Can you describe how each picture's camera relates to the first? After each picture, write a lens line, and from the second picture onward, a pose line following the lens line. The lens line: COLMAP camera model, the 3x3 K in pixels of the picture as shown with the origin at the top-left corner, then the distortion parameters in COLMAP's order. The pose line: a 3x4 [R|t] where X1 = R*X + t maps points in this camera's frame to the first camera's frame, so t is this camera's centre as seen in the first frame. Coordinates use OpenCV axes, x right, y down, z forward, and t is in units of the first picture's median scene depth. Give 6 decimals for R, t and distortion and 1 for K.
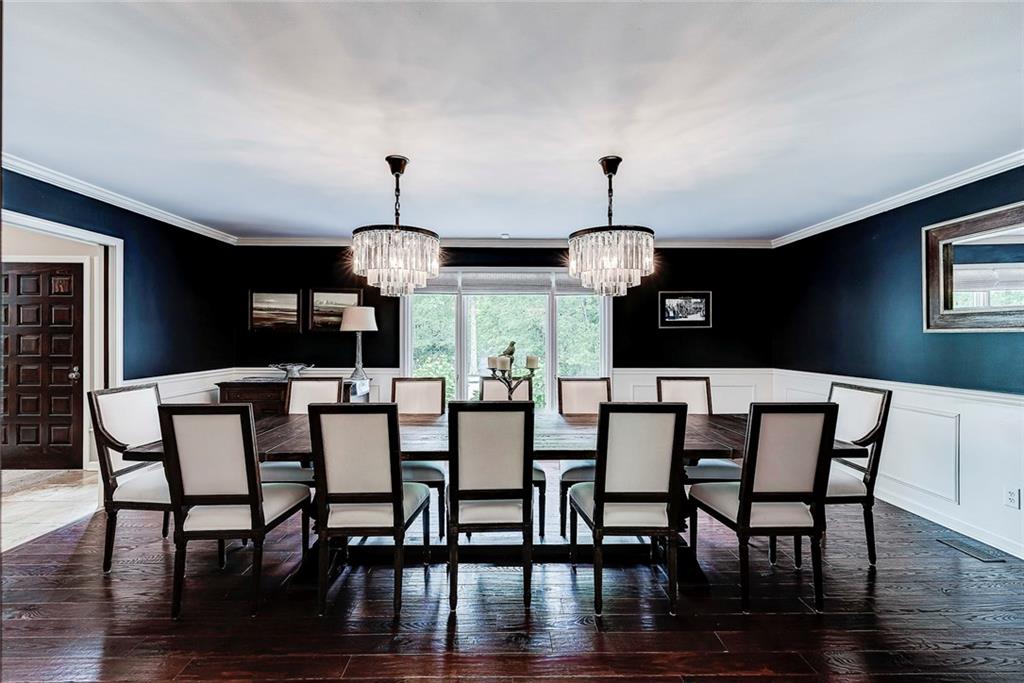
lens RADIAL K [[444.9, 0, 503.2], [0, 444.9, 337.0], [0, 0, 1]] dist [0.000416, 0.000063]
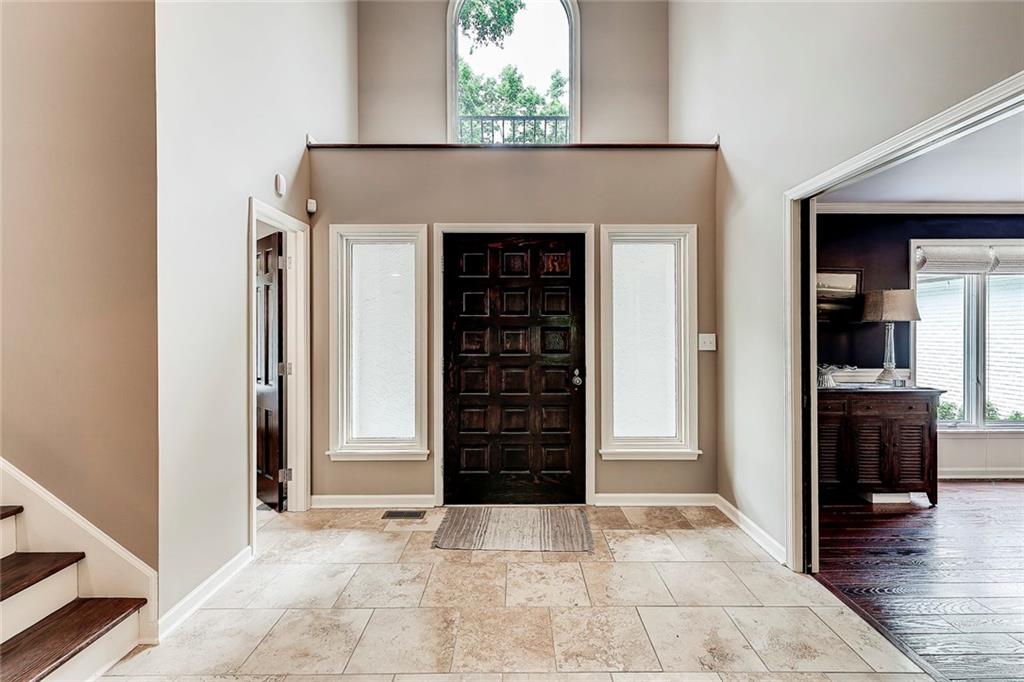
lens RADIAL K [[455.9, 0, 510.2], [0, 455.9, 326.7], [0, 0, 1]] dist [0.001162, -0.000030]
pose [[0.999990, -0.003784, -0.002537, -1.070712], [0.003776, 0.999987, -0.003521, -0.003749], [0.002550, 0.003511, 0.999991, 0.218200]]
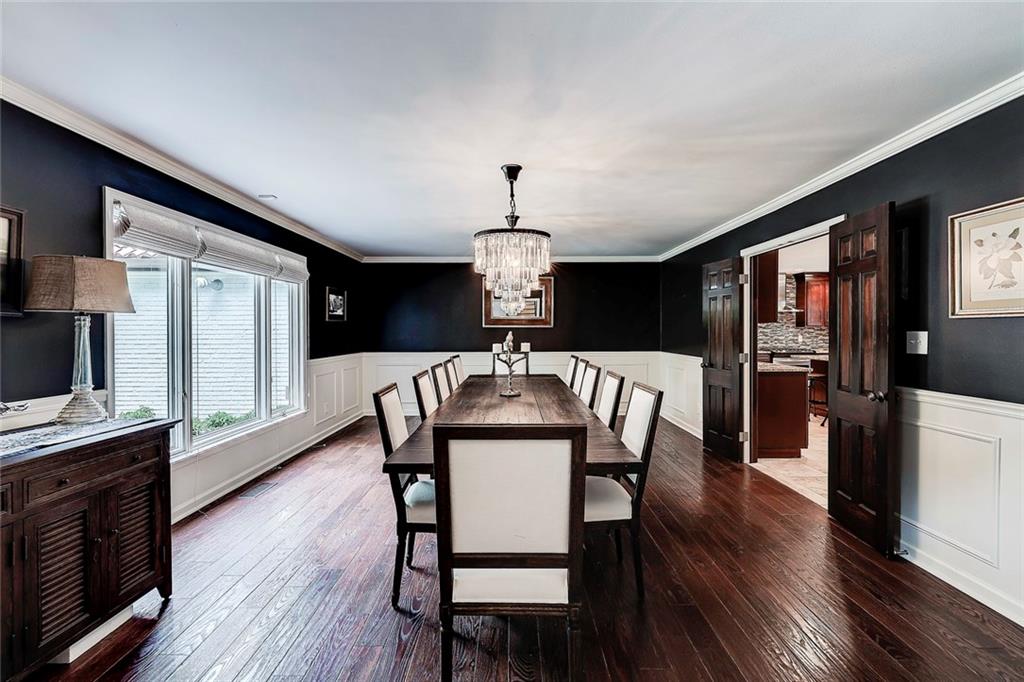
lens RADIAL K [[444.6, 0, 520.9], [0, 444.6, 335.8], [0, 0, 1]] dist [0.002062, 0.000130]
pose [[-0.007625, -0.012583, 0.999892, -0.841156], [-0.001657, 0.999920, 0.012570, 0.004096], [-0.999970, -0.001560, -0.007645, 0.614035]]
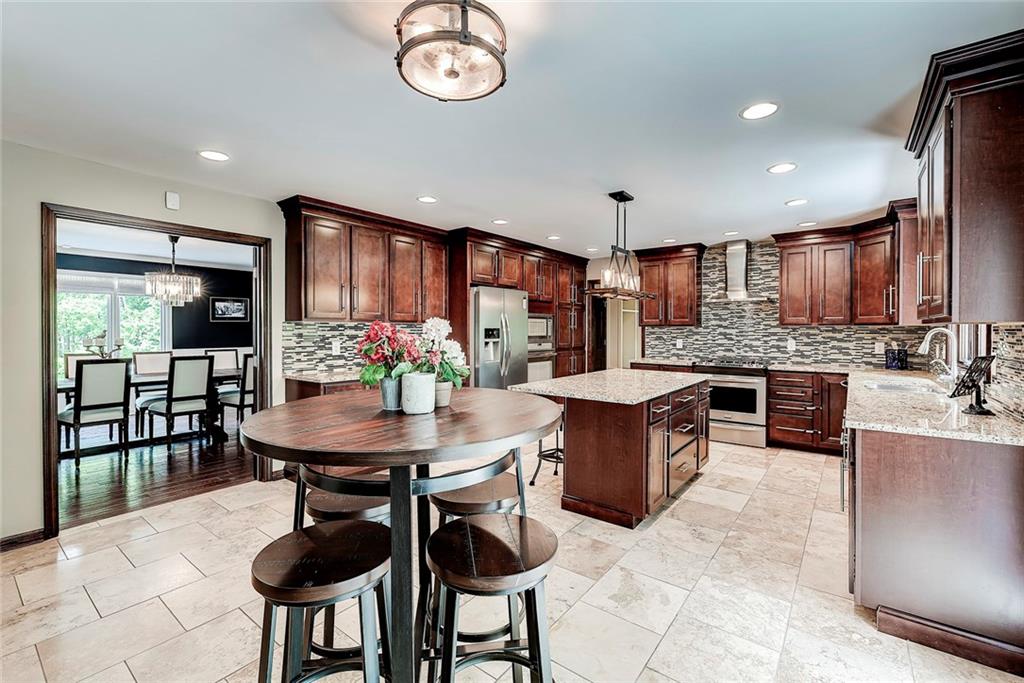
lens RADIAL K [[444.6, 0, 520.9], [0, 444.6, 336.3], [0, 0, 1]] dist [0.002062, 0.000130]
pose [[0.606233, -0.011494, 0.795204, -0.235113], [-0.004766, 0.999825, 0.018085, -0.002134], [-0.795273, -0.014753, 0.606072, -0.838563]]
